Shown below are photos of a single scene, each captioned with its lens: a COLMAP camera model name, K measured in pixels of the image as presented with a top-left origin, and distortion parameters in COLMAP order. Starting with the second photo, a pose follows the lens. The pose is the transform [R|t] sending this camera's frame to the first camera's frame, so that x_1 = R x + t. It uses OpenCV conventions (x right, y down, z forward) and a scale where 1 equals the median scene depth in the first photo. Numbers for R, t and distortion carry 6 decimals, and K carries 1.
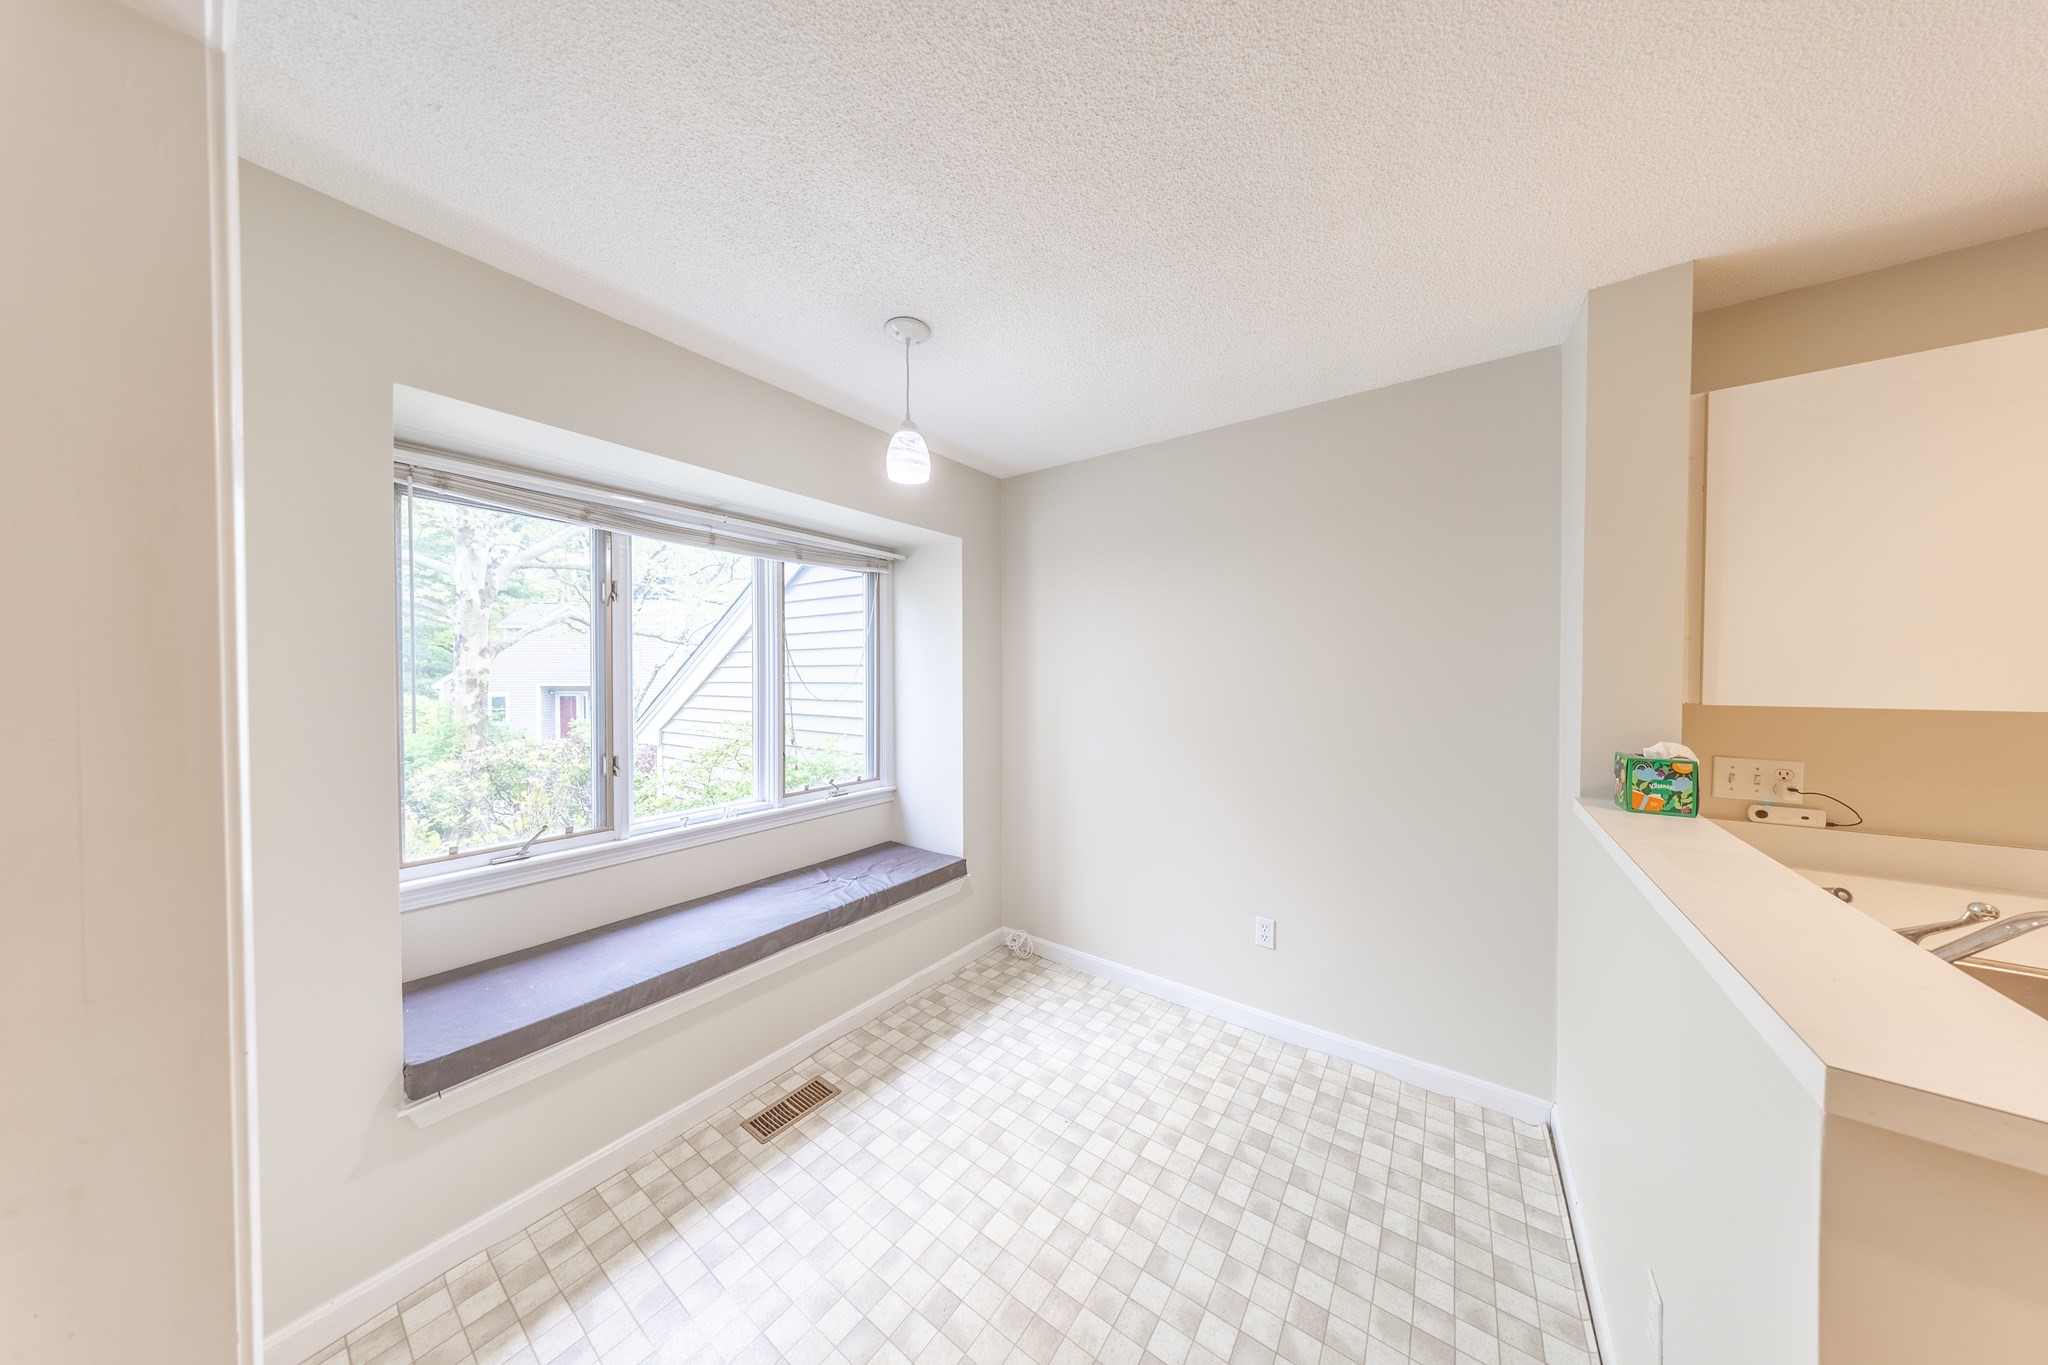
lens RADIAL K [[606.5, 0, 1024.9], [0, 606.5, 680.6], [0, 0, 1]] dist [-0.001170, -0.000159]
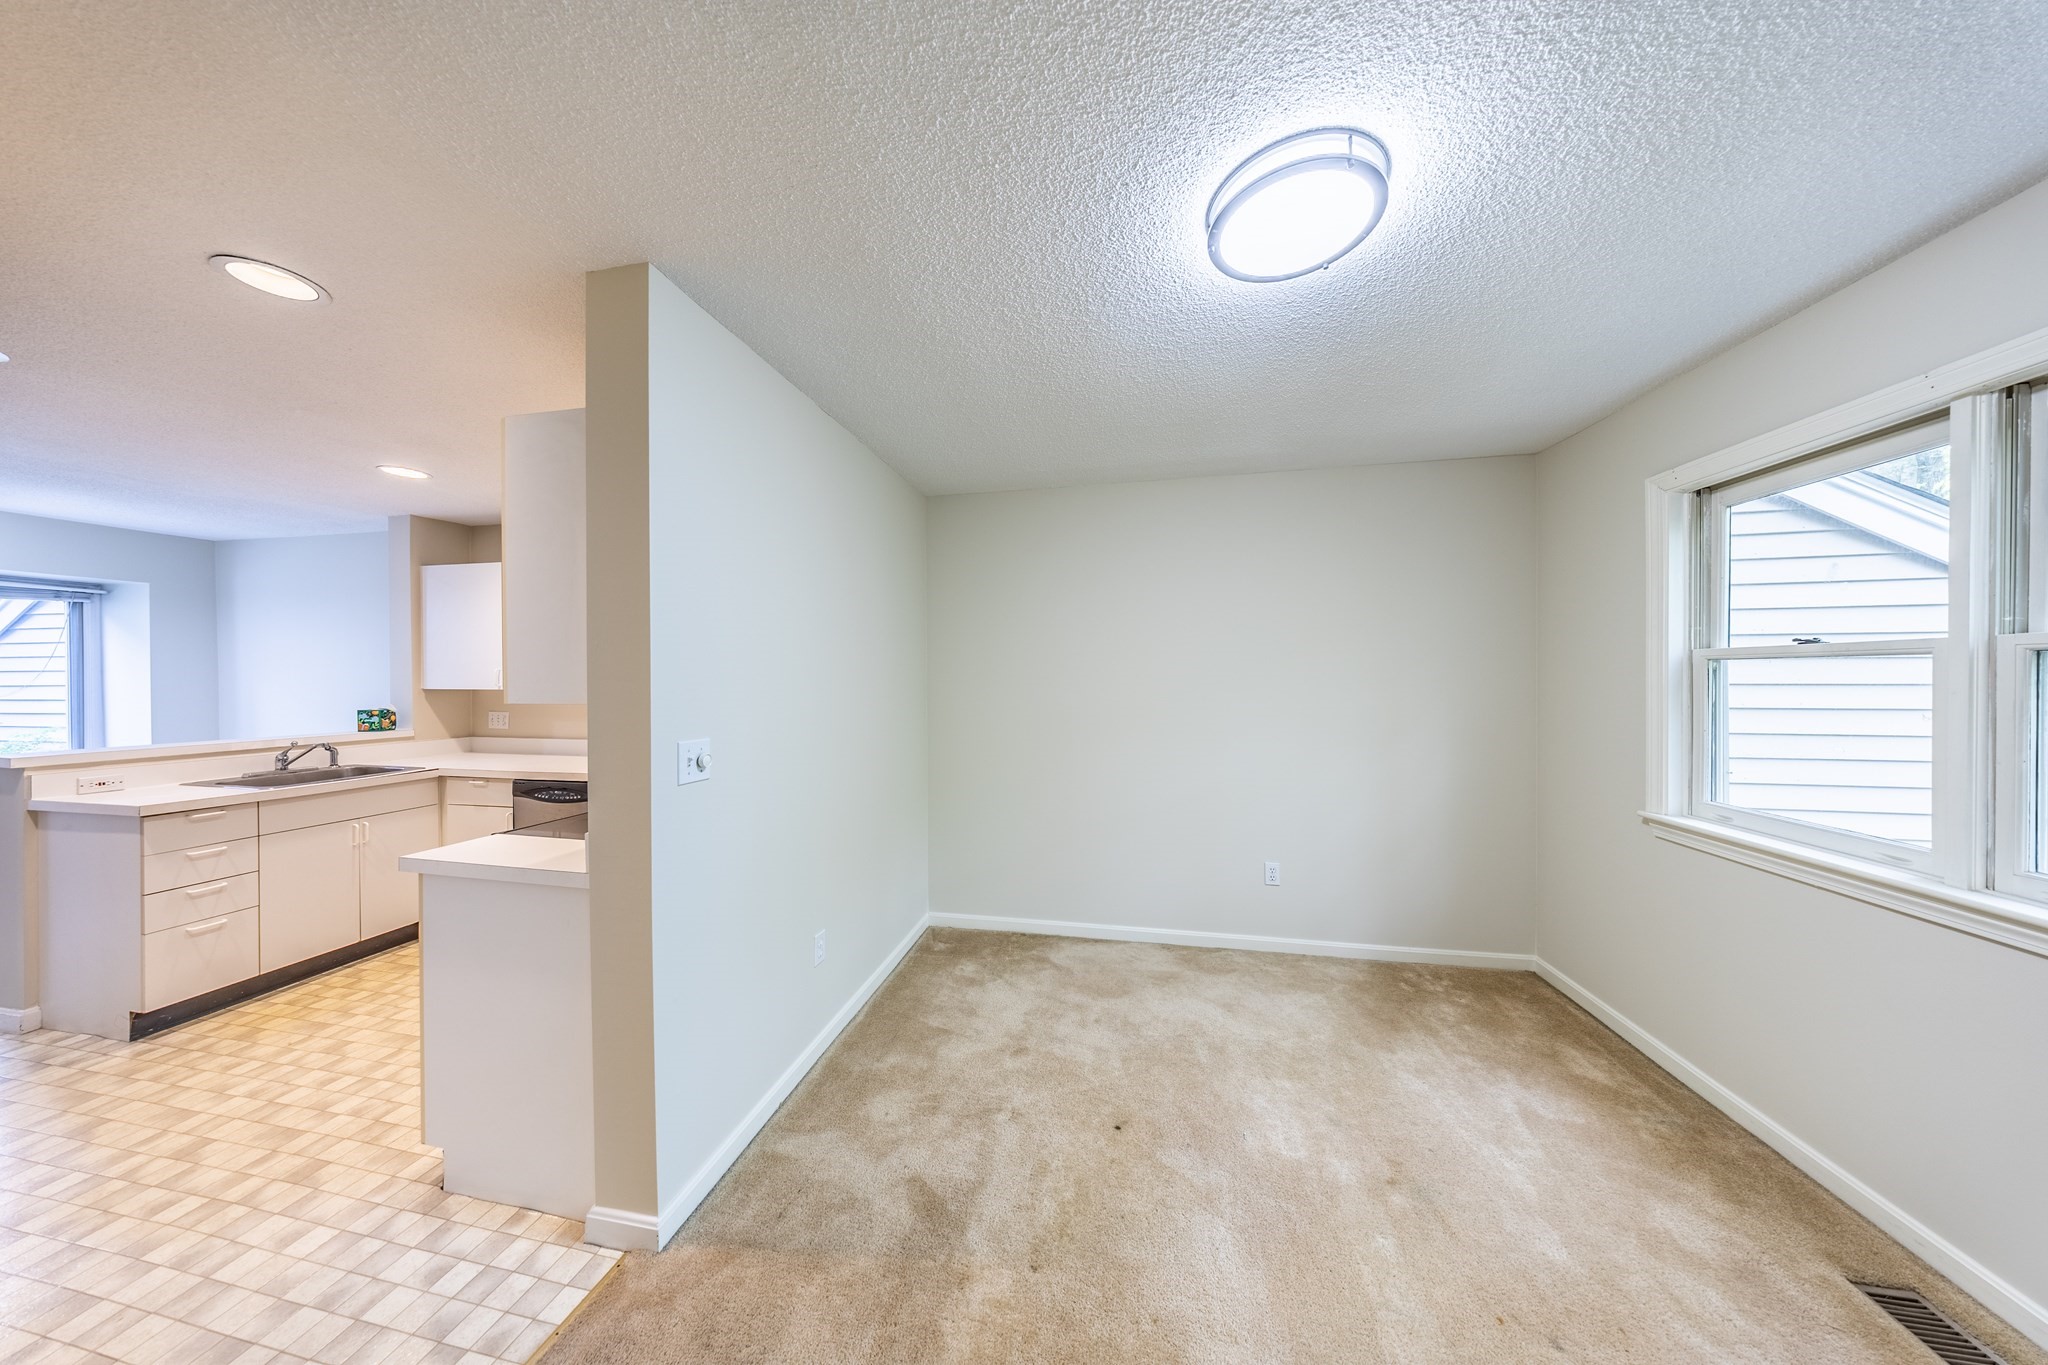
lens RADIAL K [[606.5, 0, 1024.9], [0, 606.5, 680.6], [0, 0, 1]] dist [-0.001170, -0.000159]
pose [[0.909533, -0.004102, 0.415610, 1.371232], [0.004687, 0.999989, -0.000387, 0.009330], [-0.415604, 0.002300, 0.909543, -1.361381]]
